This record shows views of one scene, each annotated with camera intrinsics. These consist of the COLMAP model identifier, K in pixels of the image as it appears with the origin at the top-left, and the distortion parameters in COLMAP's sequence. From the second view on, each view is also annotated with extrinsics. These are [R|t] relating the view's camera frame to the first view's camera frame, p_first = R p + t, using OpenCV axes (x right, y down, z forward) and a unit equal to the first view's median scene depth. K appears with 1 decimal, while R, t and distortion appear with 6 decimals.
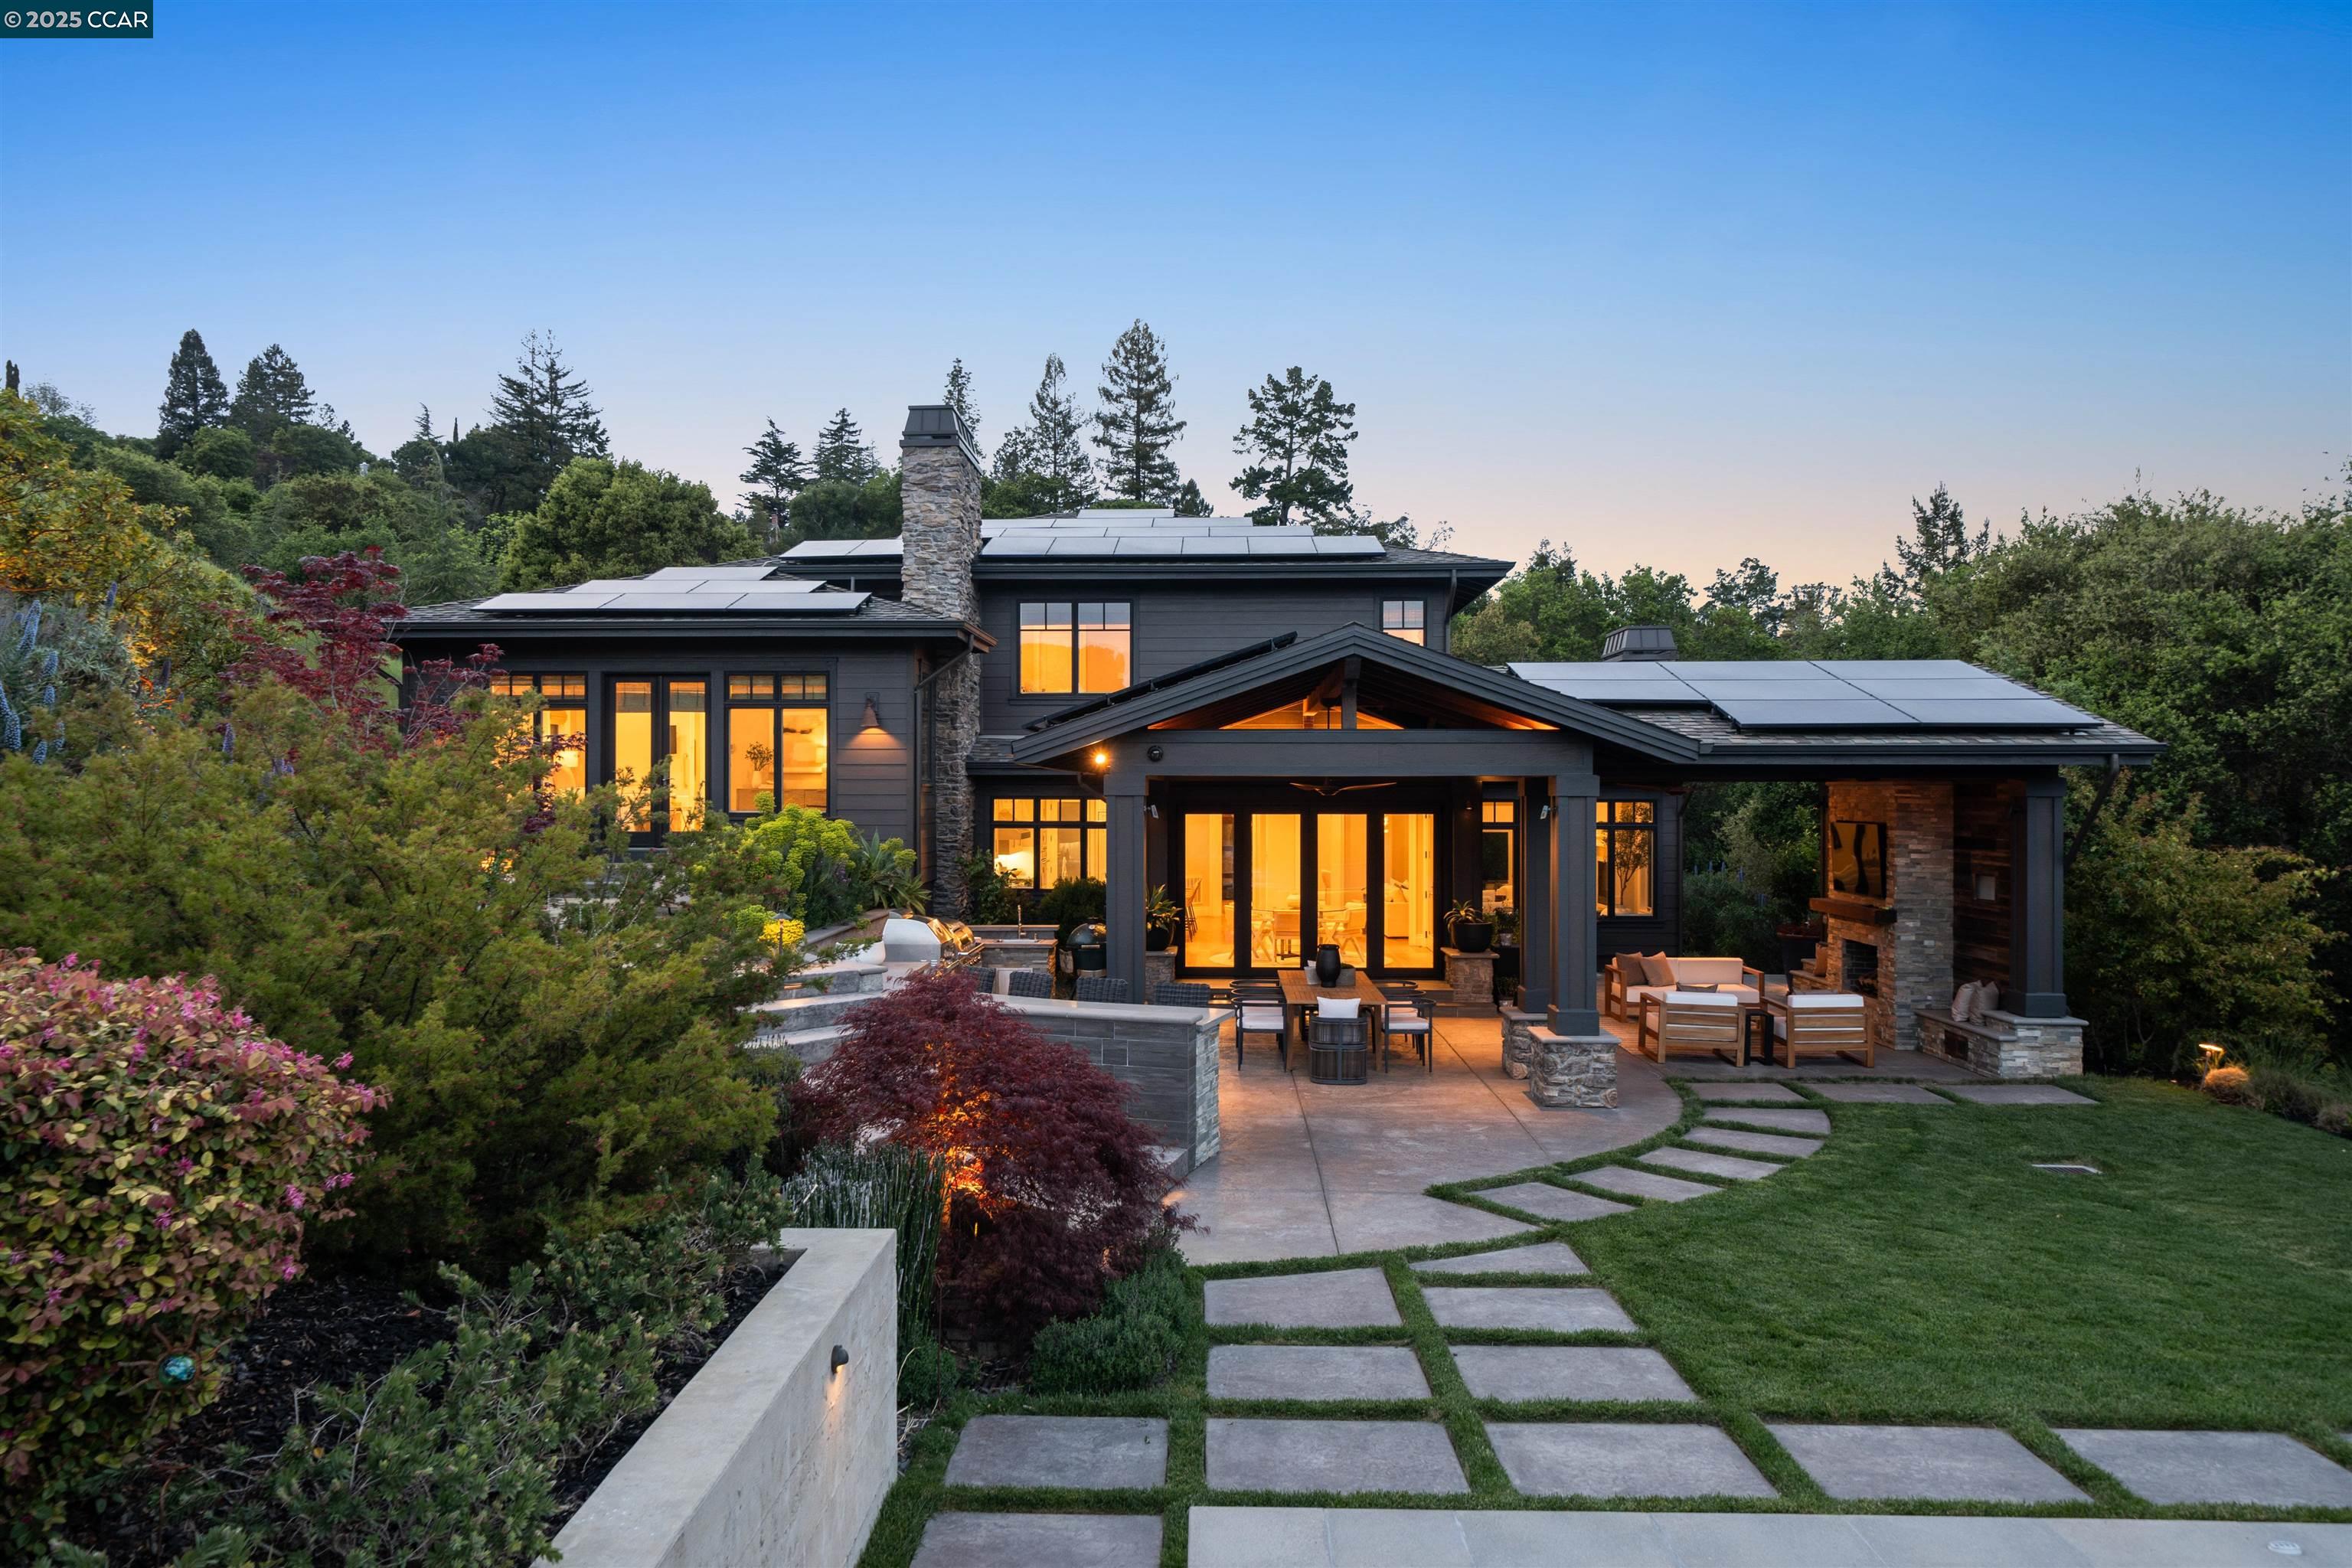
lens RADIAL K [[1576.0, 0, 1162.2], [0, 1576.0, 788.3], [0, 0, 1]] dist [-0.000662, 0.002368]
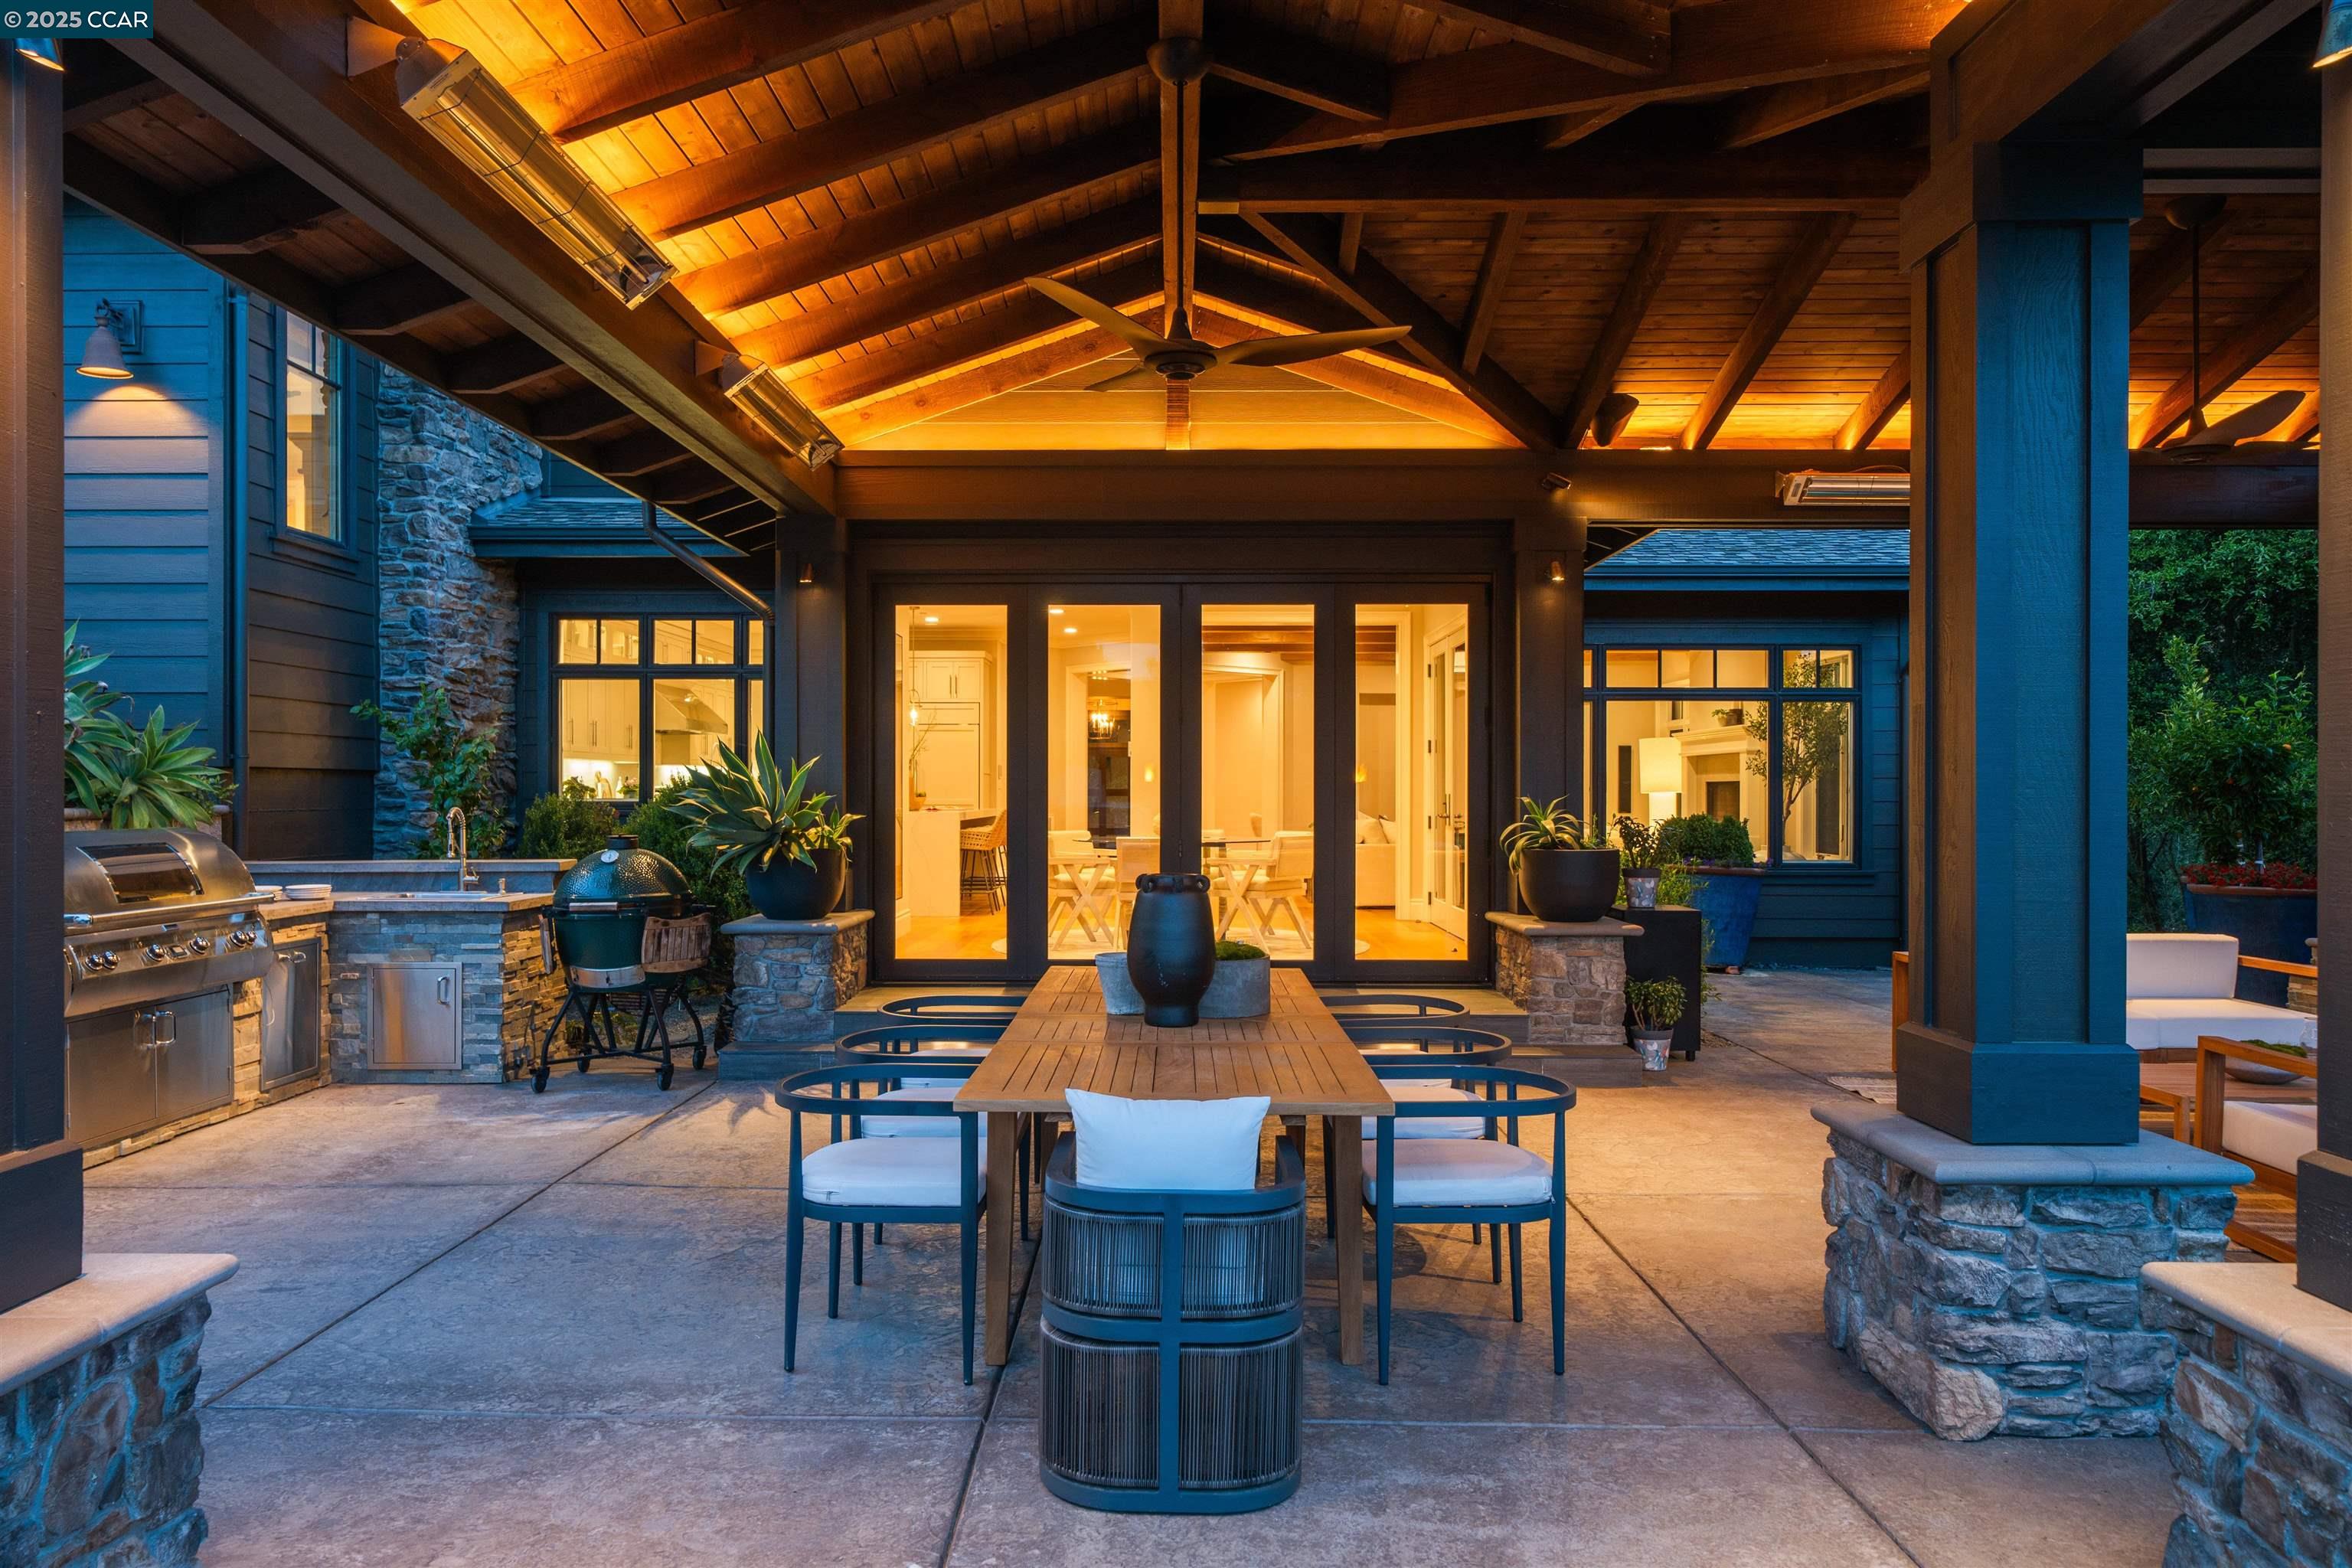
lens RADIAL K [[1576.0, 0, 1160.0], [0, 1576.0, 784.7], [0, 0, 1]] dist [-0.000662, 0.002368]
pose [[0.999672, 0.000217, 0.025612, 0.029209], [-0.000207, 1.000000, -0.000395, 0.025220], [-0.025612, 0.000389, 0.999672, 0.217752]]
